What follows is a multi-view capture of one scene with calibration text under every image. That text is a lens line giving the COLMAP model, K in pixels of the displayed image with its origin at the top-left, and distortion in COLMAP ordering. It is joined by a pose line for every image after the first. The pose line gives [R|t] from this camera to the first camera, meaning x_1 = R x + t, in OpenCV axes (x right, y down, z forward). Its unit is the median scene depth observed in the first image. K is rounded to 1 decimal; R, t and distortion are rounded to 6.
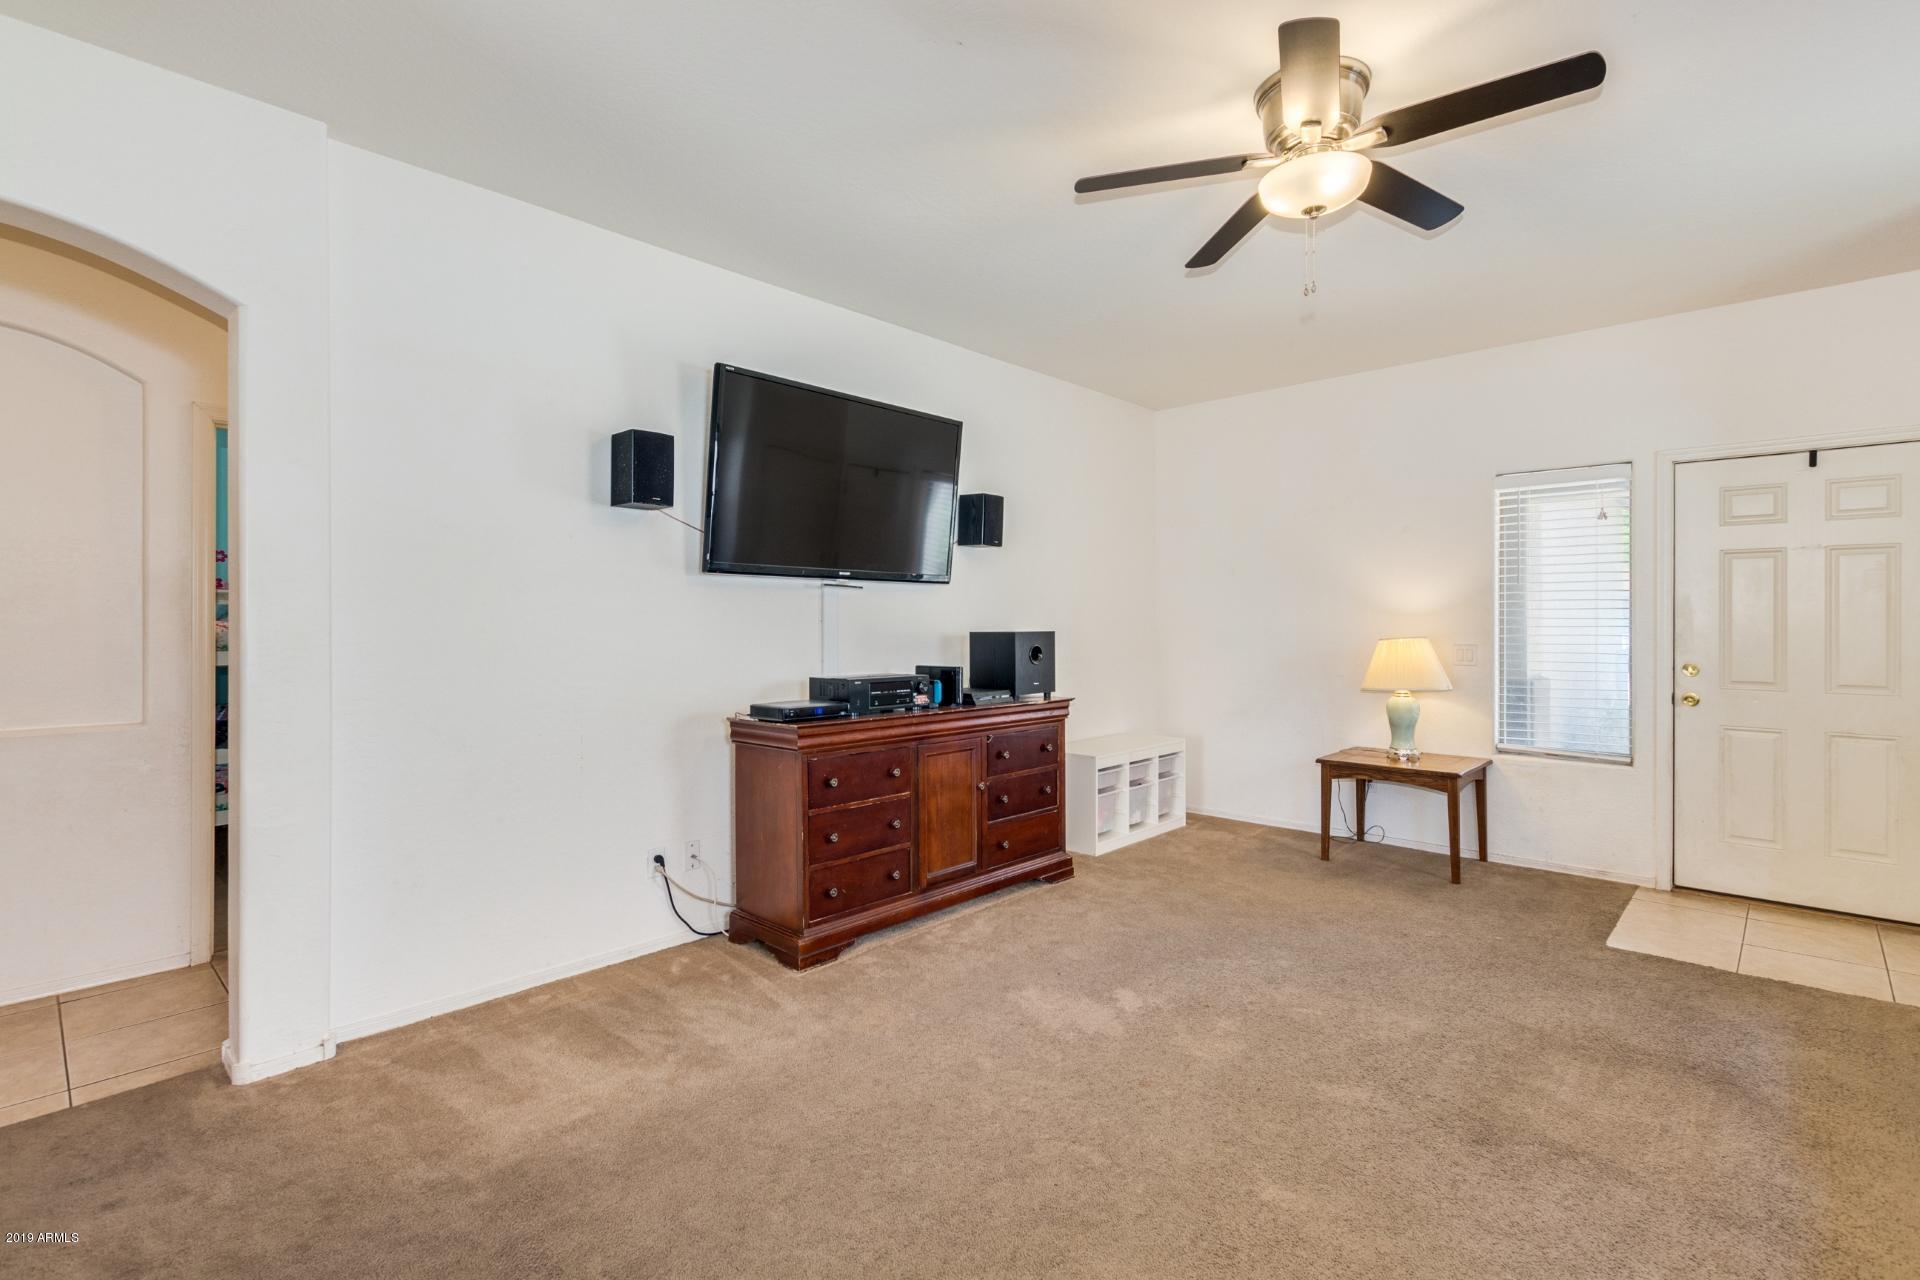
lens RADIAL K [[889.4, 0, 962.5], [0, 889.4, 626.4], [0, 0, 1]] dist [0.005585, -0.000446]
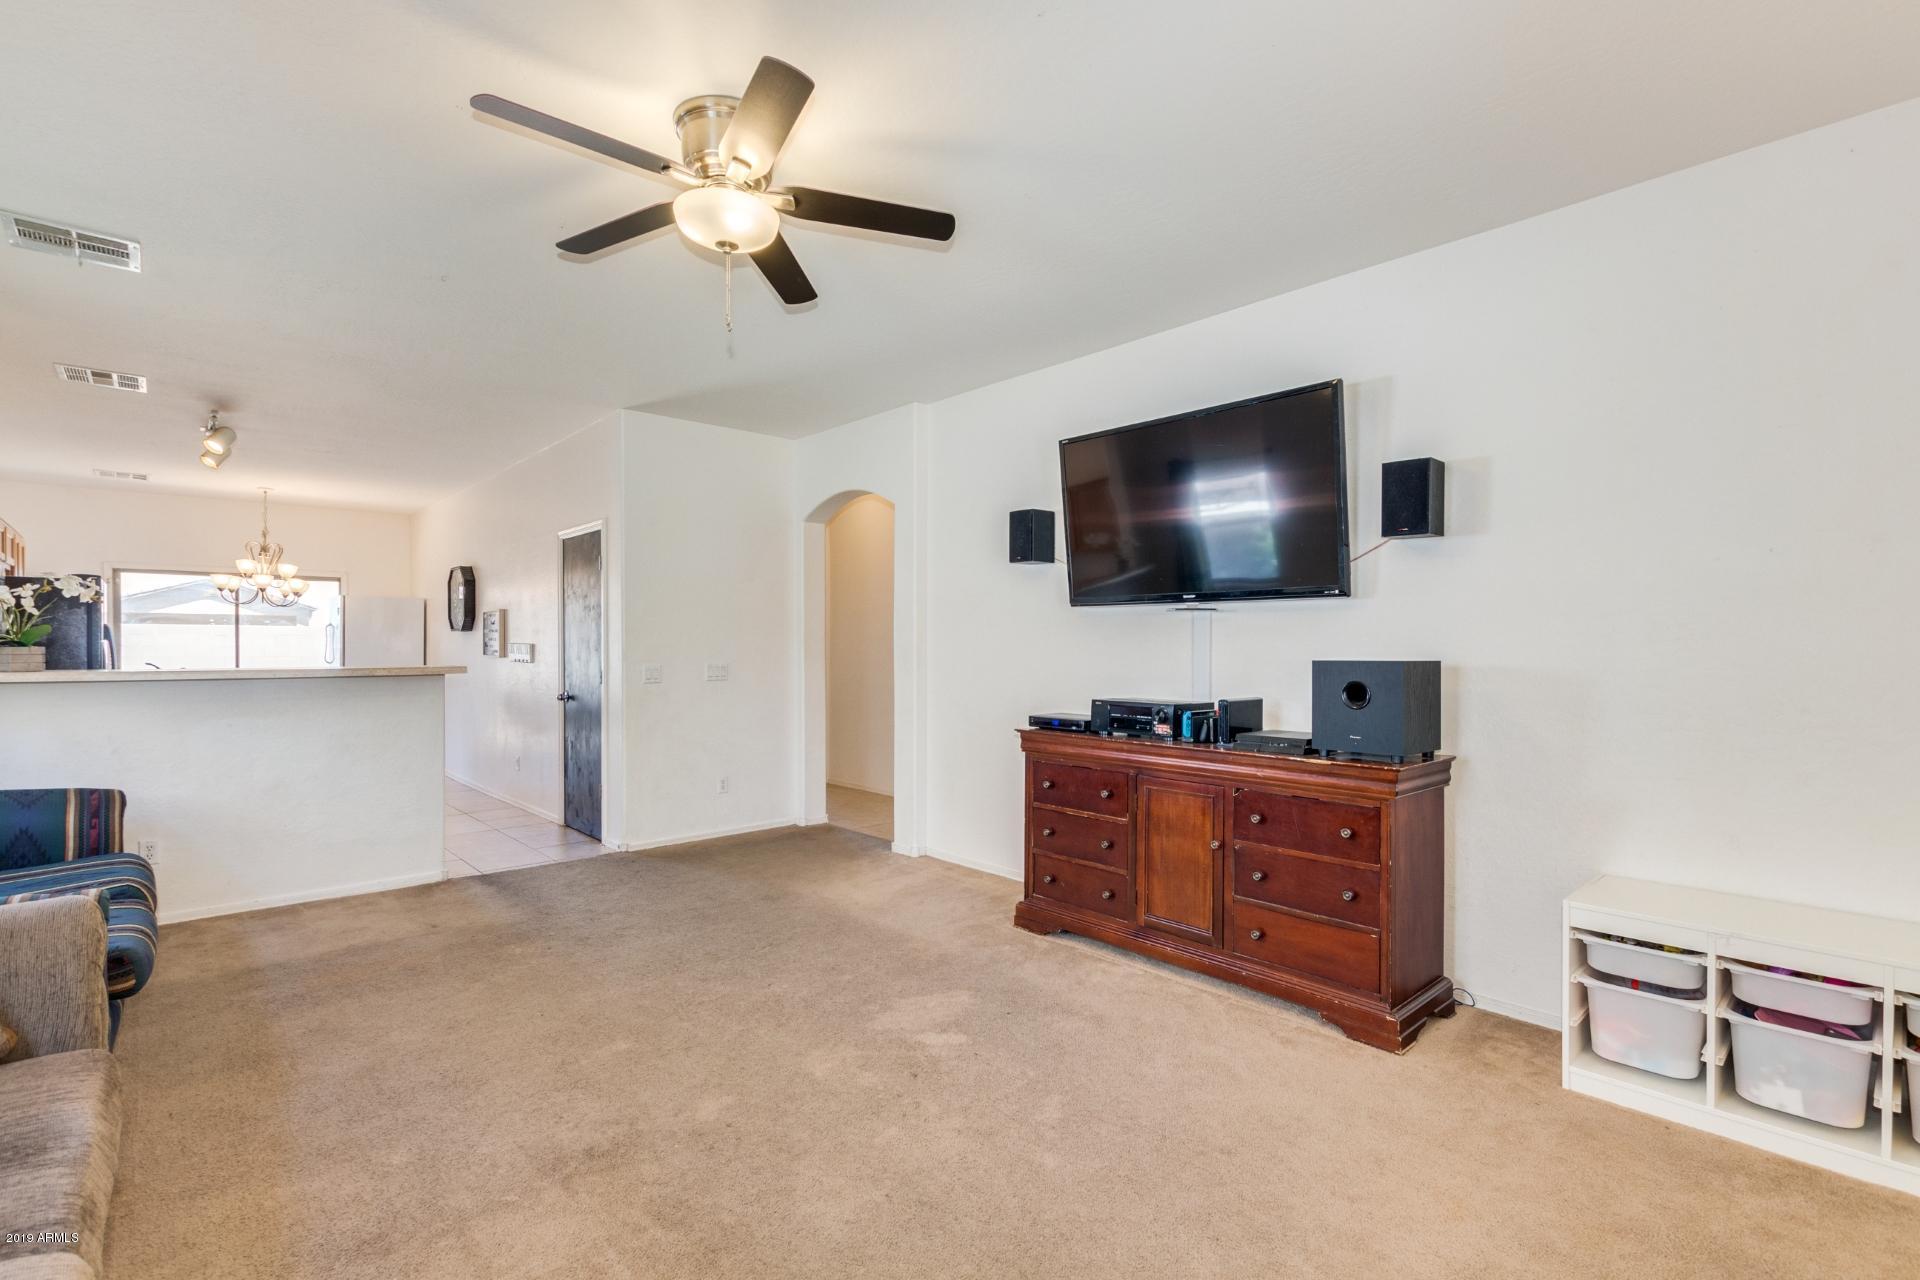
lens RADIAL K [[889.4, 0, 954.3], [0, 889.4, 640.5], [0, 0, 1]] dist [0.005585, -0.000446]
pose [[-0.080200, -0.002009, -0.996777, 0.973214], [-0.005779, 0.999982, -0.001551, -0.008820], [0.996762, 0.005636, -0.080210, 0.924661]]
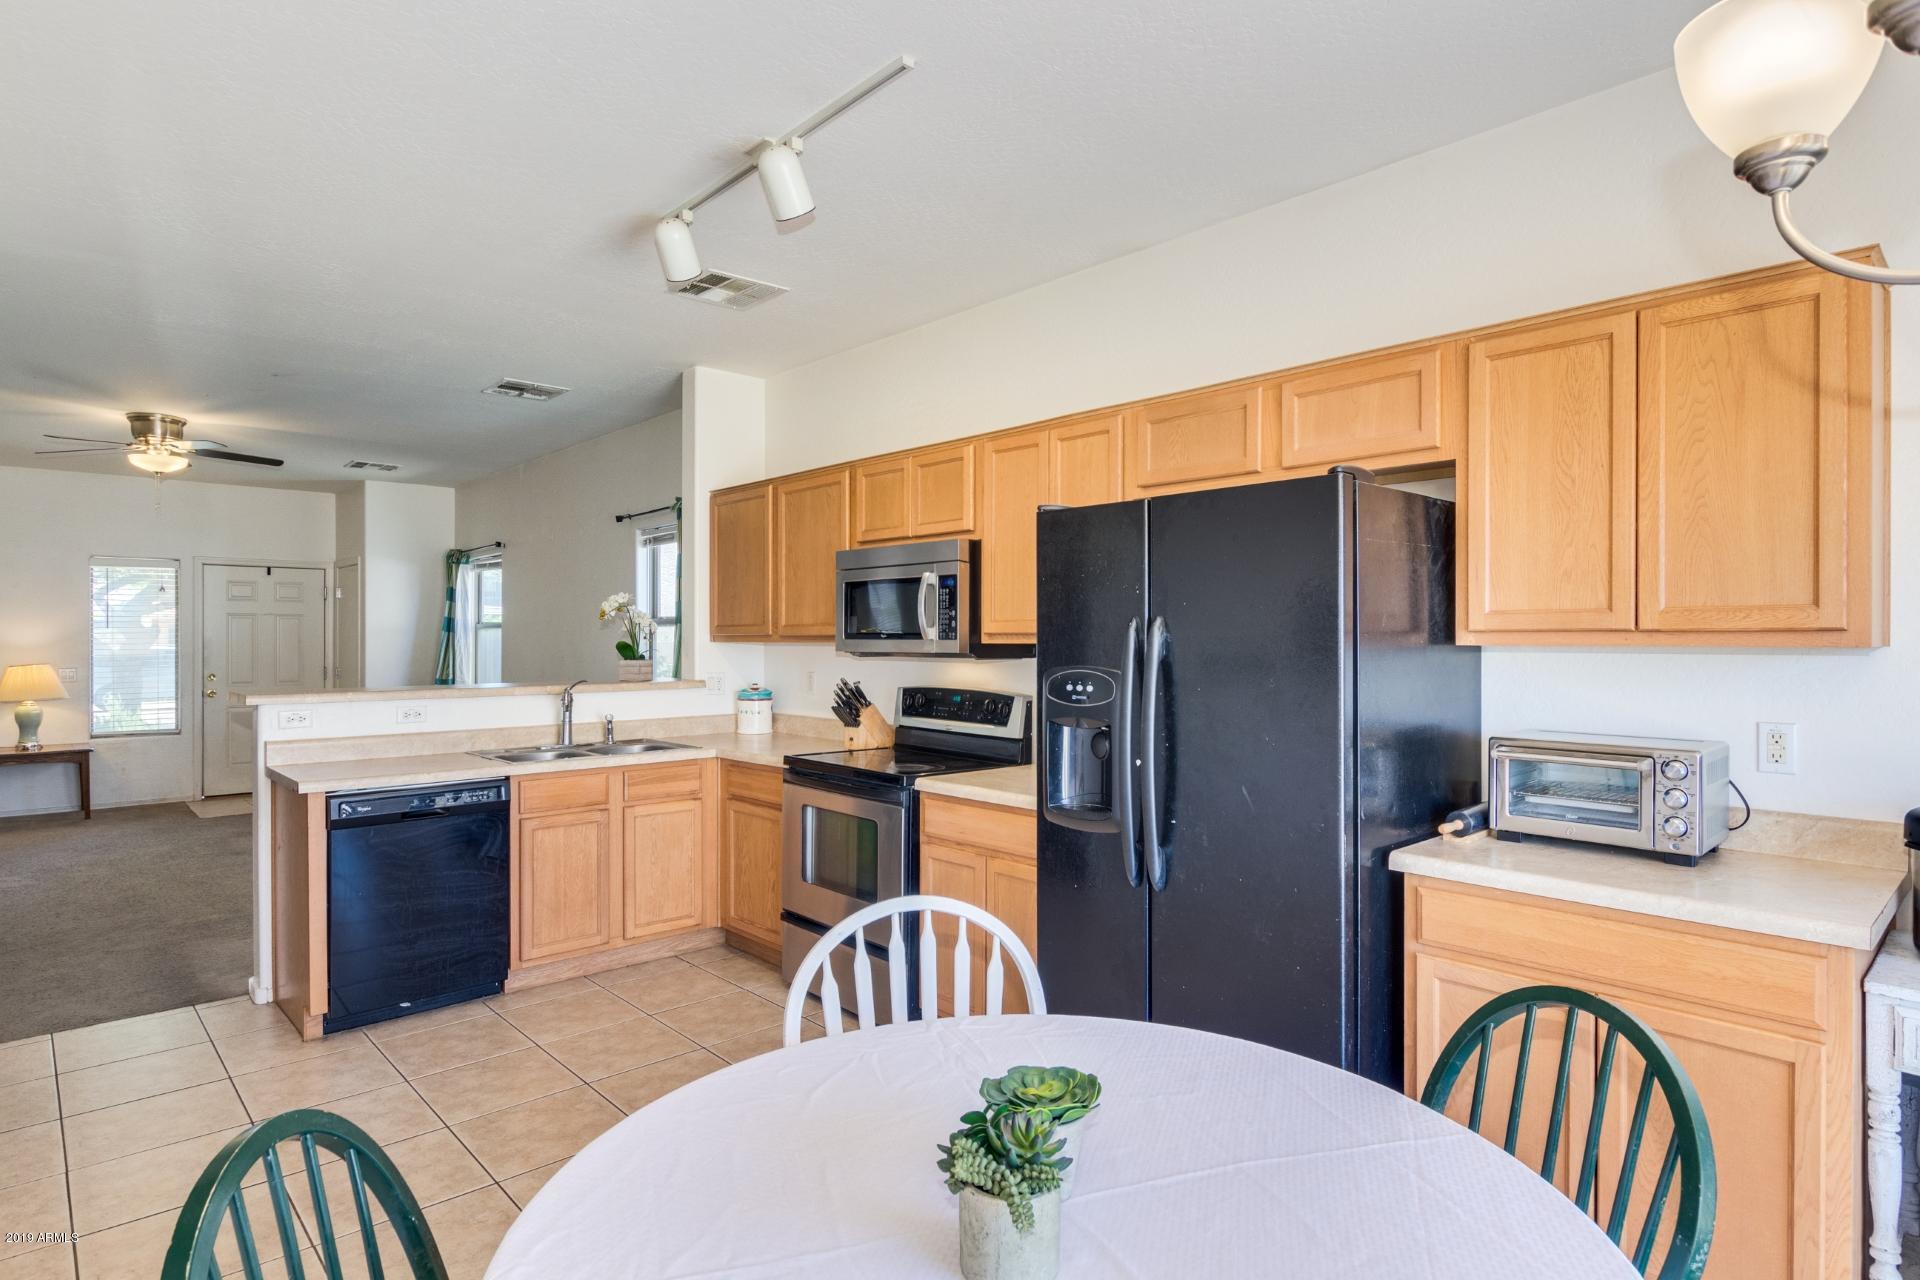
lens RADIAL K [[1043.5, 0, 961.3], [0, 1043.5, 640.0], [0, 0, 1]] dist [0.002010, 0.000149]
pose [[0.079026, 0.000724, 0.996872, -0.938807], [0.006064, 0.999981, -0.001207, -0.012774], [-0.996854, 0.006141, 0.079020, -0.551271]]
